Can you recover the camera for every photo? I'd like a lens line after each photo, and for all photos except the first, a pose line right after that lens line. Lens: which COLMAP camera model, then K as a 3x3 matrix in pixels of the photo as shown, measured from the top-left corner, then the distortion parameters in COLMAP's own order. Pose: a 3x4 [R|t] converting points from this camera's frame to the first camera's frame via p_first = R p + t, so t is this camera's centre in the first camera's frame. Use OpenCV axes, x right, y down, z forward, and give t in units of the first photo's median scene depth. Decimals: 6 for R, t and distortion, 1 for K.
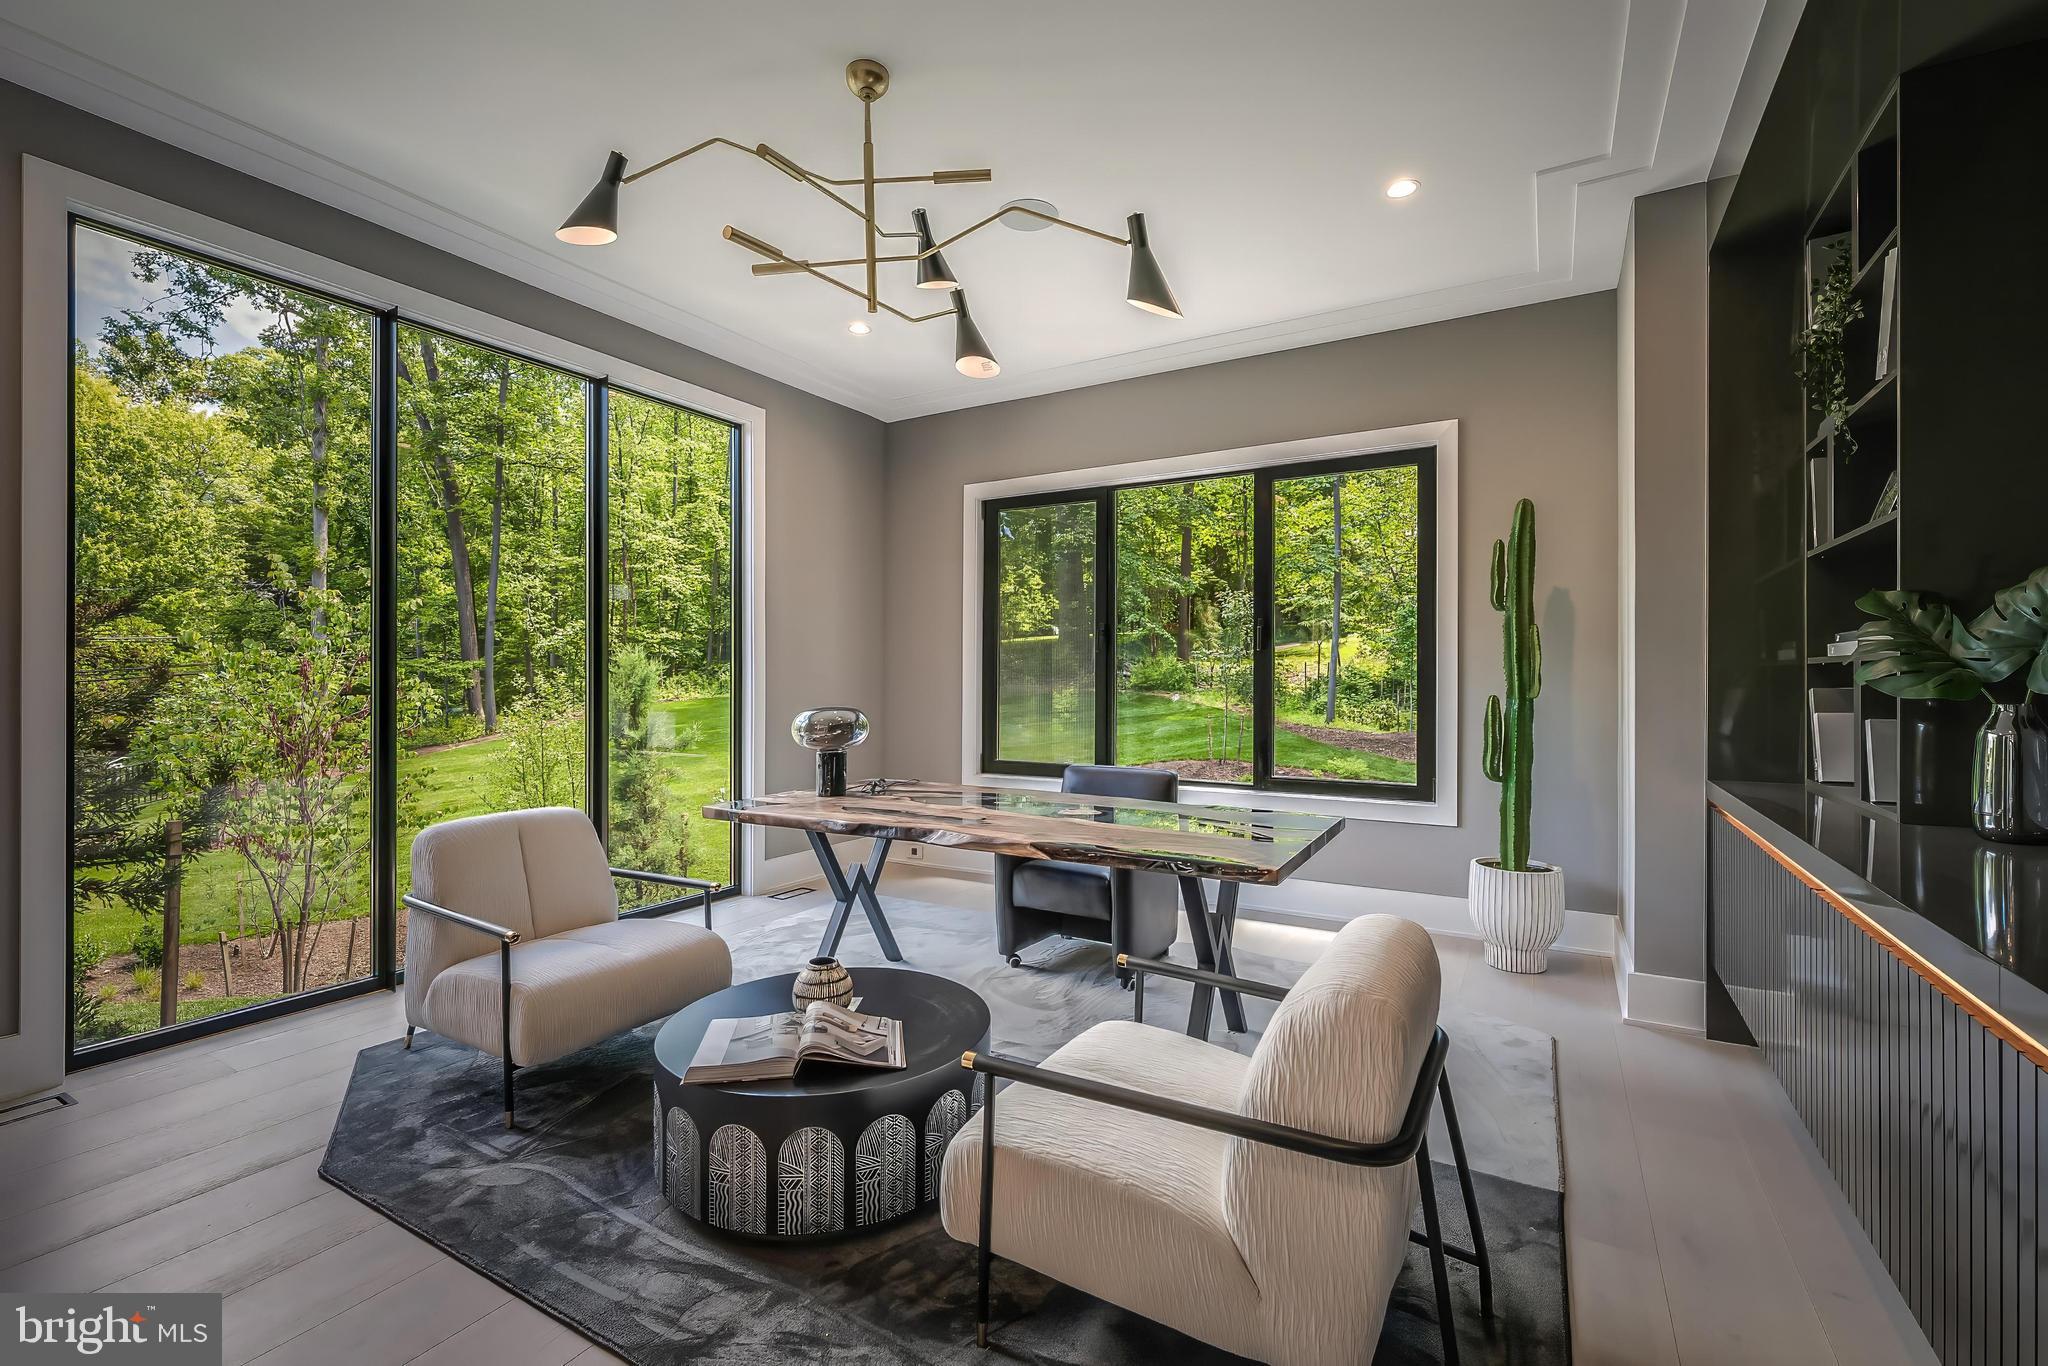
lens RADIAL K [[880.8, 0, 1027.8], [0, 880.8, 682.6], [0, 0, 1]] dist [-0.000999, -0.001326]
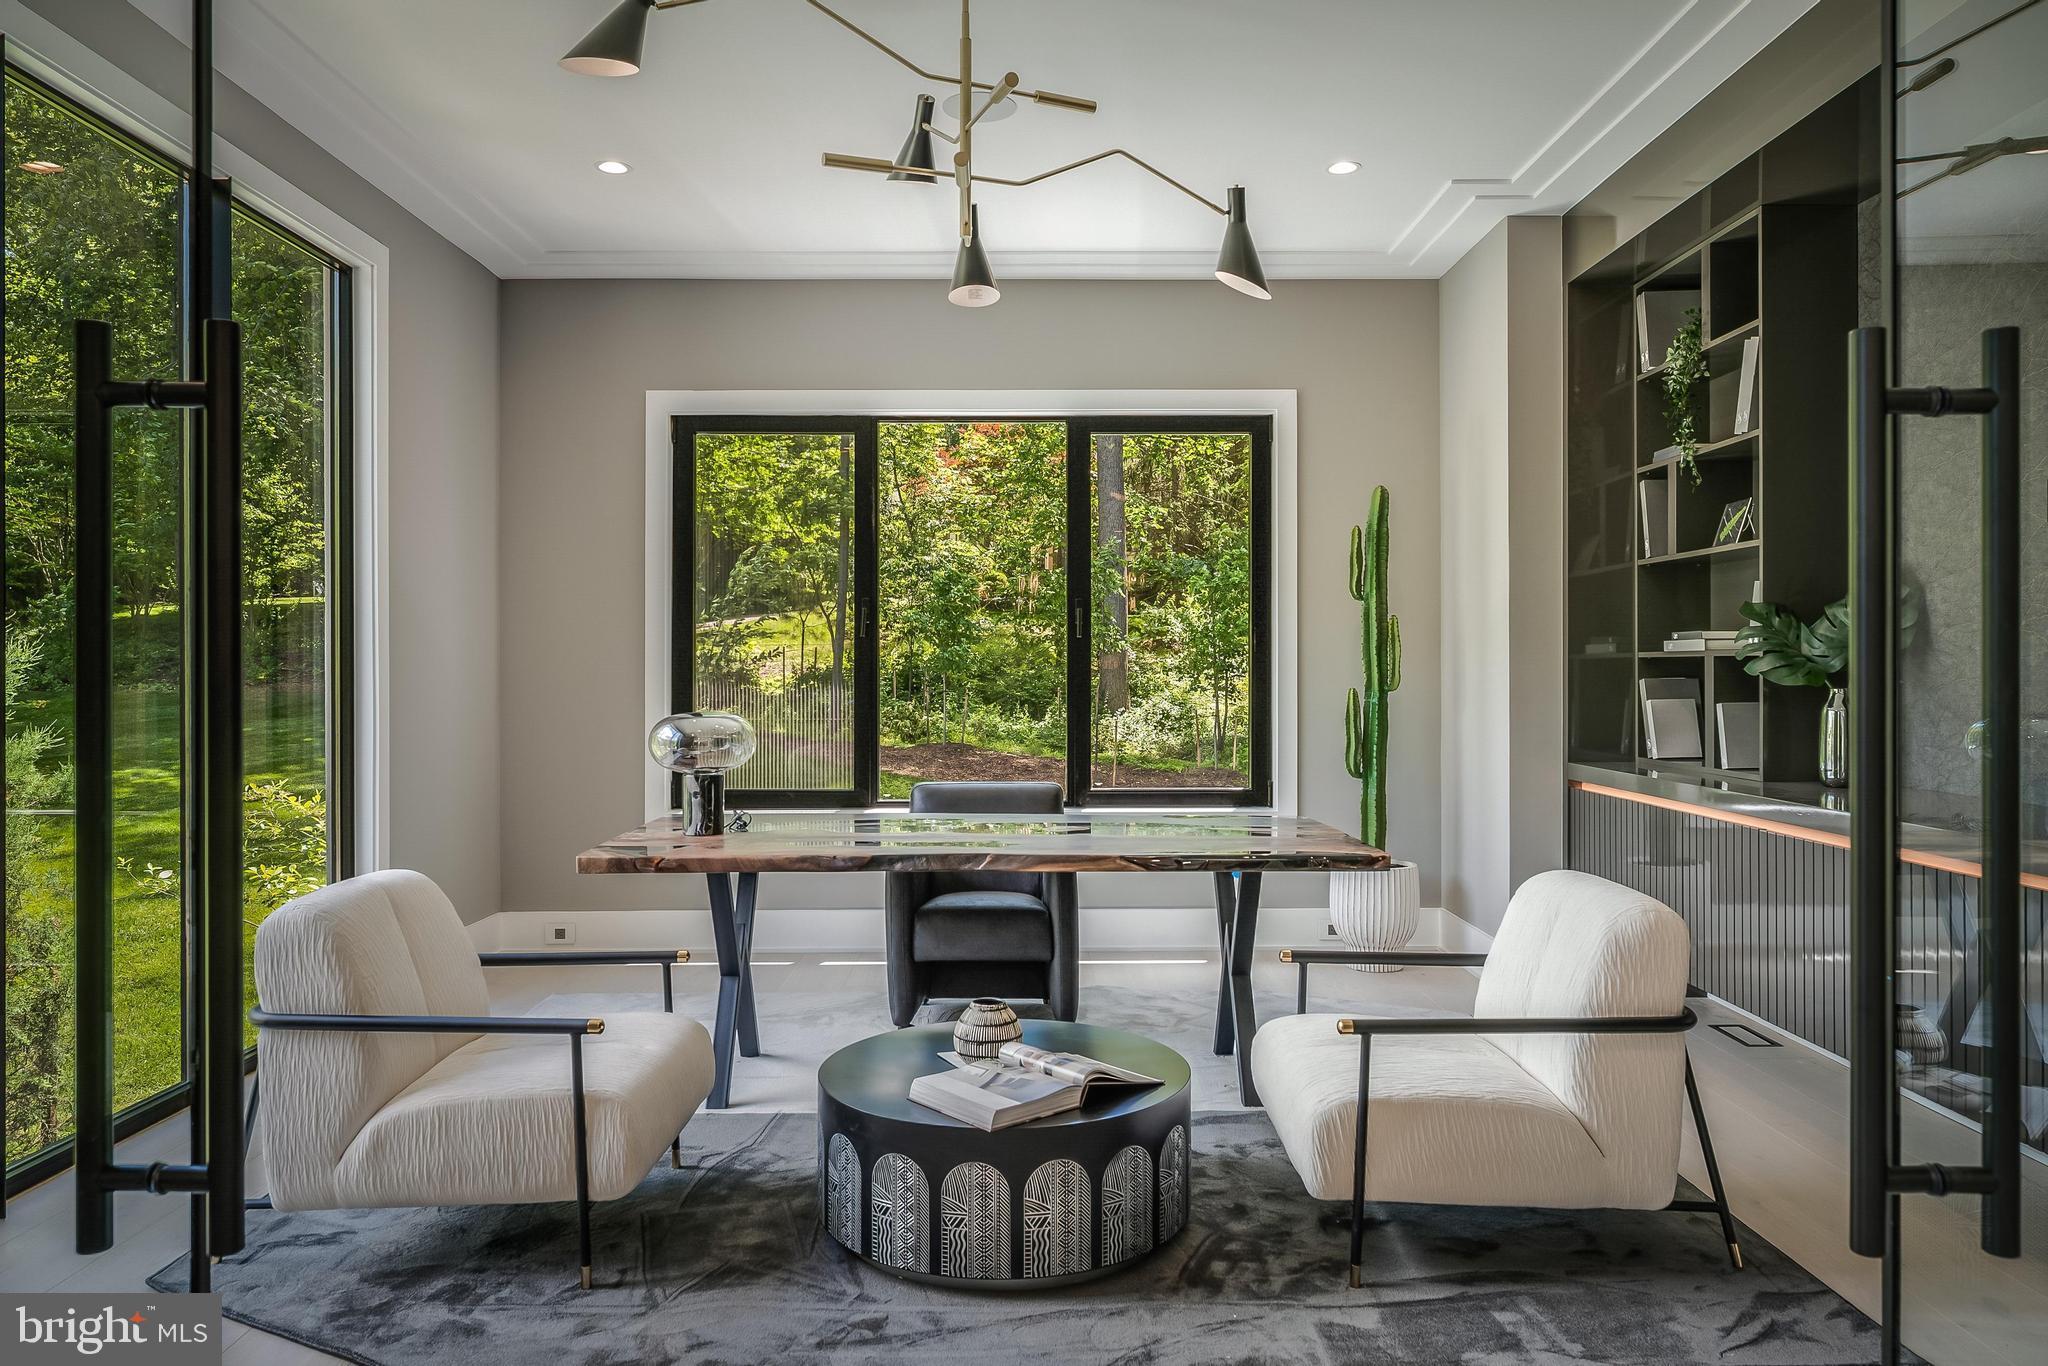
lens RADIAL K [[1379.8, 0, 1024.6], [0, 1379.8, 674.1], [0, 0, 1]] dist [-0.002985, -0.001273]
pose [[0.862029, -0.003765, 0.506845, -0.809397], [0.005206, 0.999985, -0.001426, -0.001338], [-0.506833, 0.003868, 0.862036, -0.166189]]
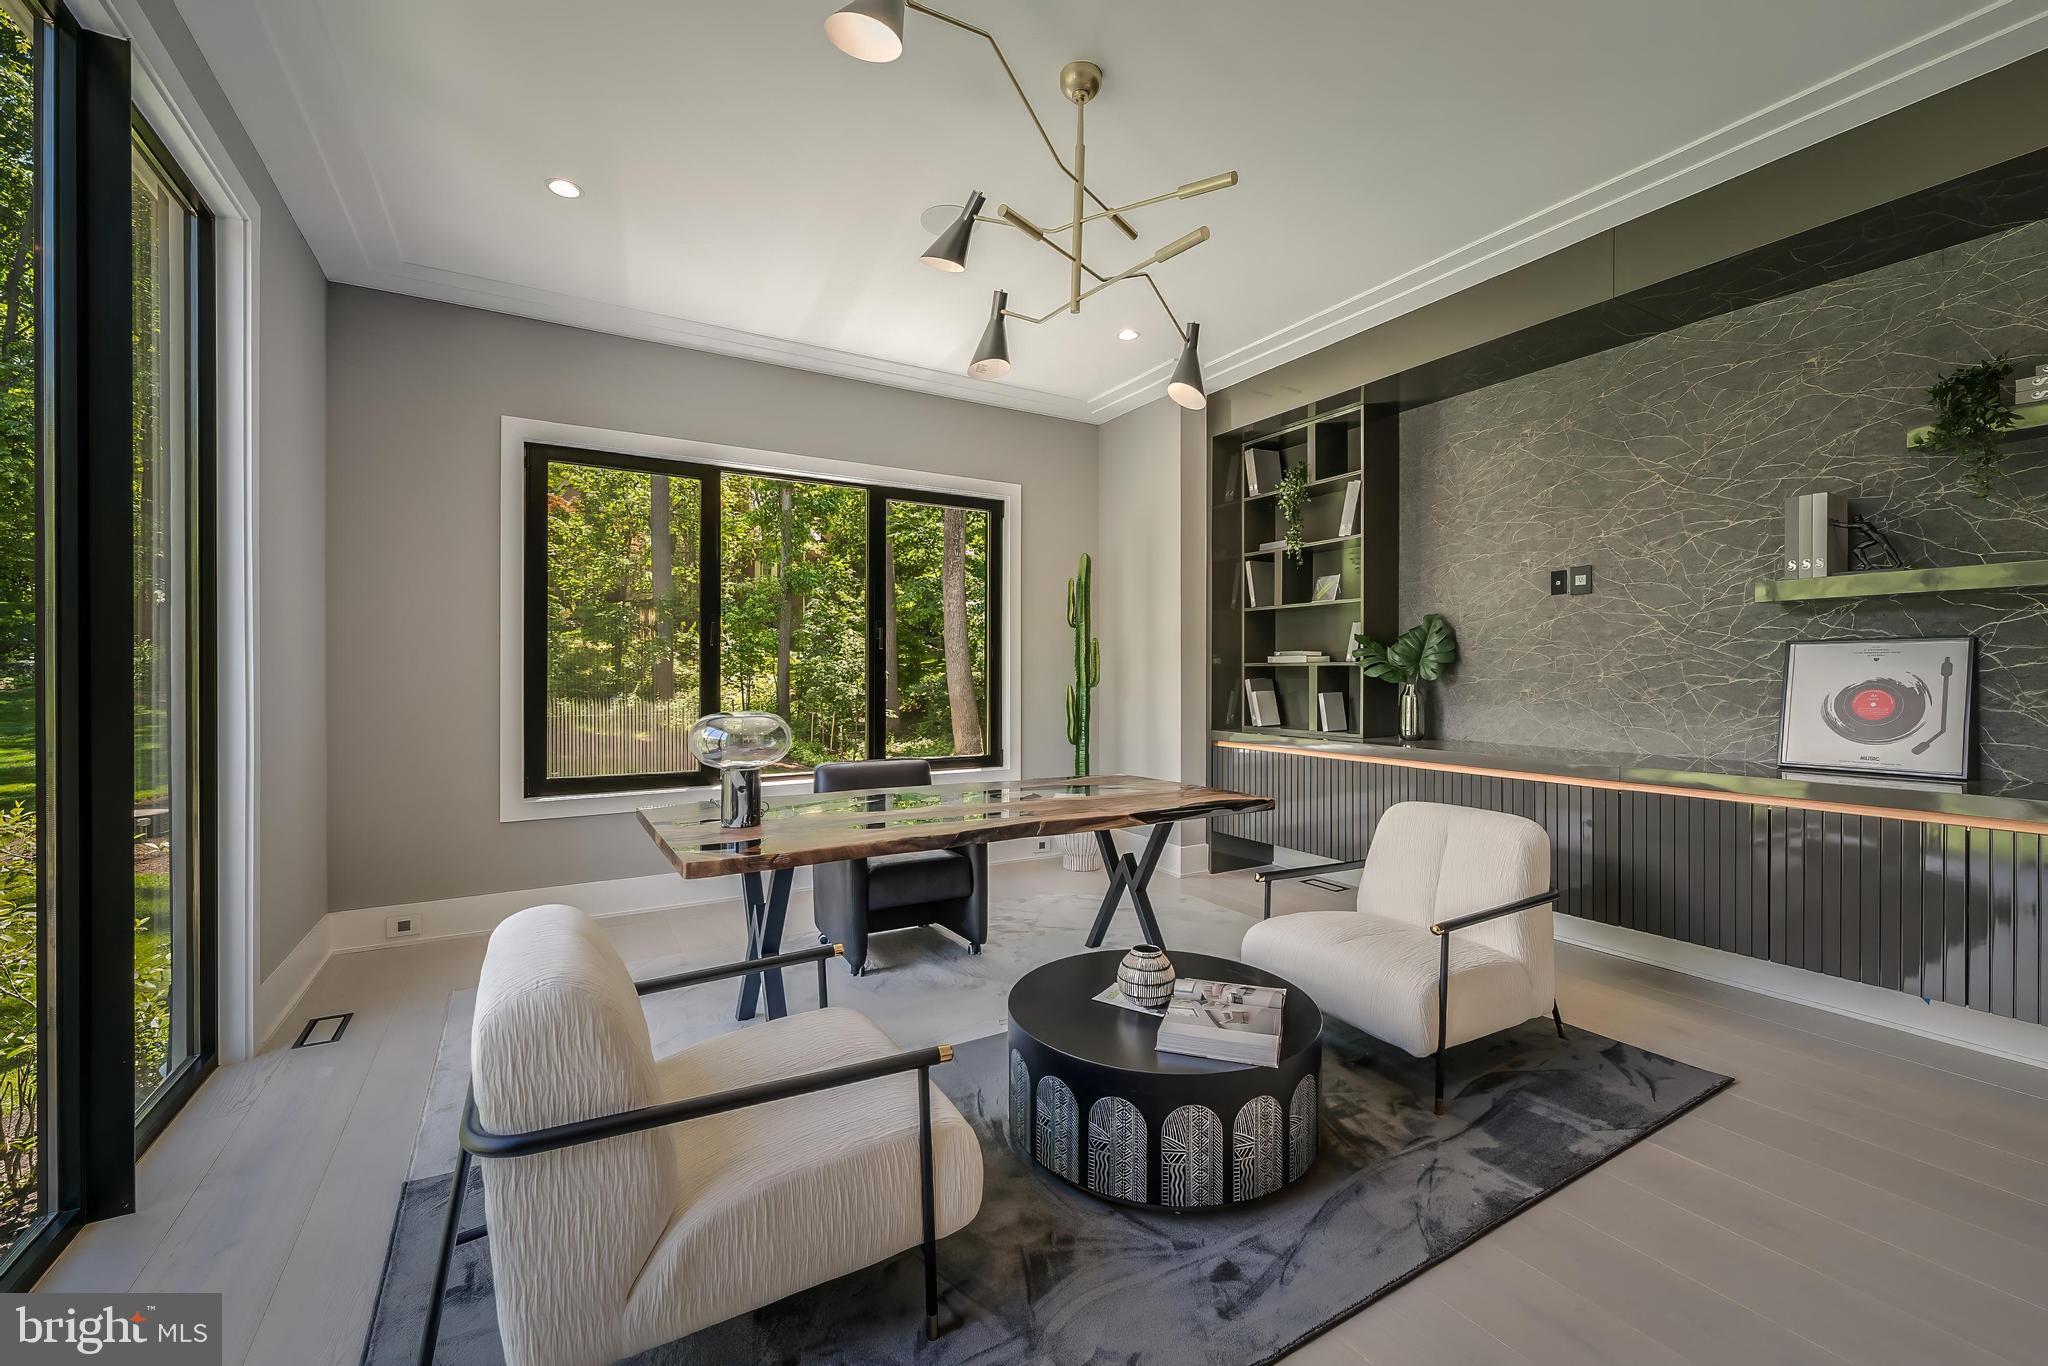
lens RADIAL K [[832.7, 0, 1030.0], [0, 832.7, 677.5], [0, 0, 1]] dist [0.001145, -0.000118]
pose [[0.483884, -0.004911, 0.875118, -1.057555], [0.004546, 0.999985, 0.003098, -0.005034], [-0.875120, 0.002480, 0.483899, 0.594076]]
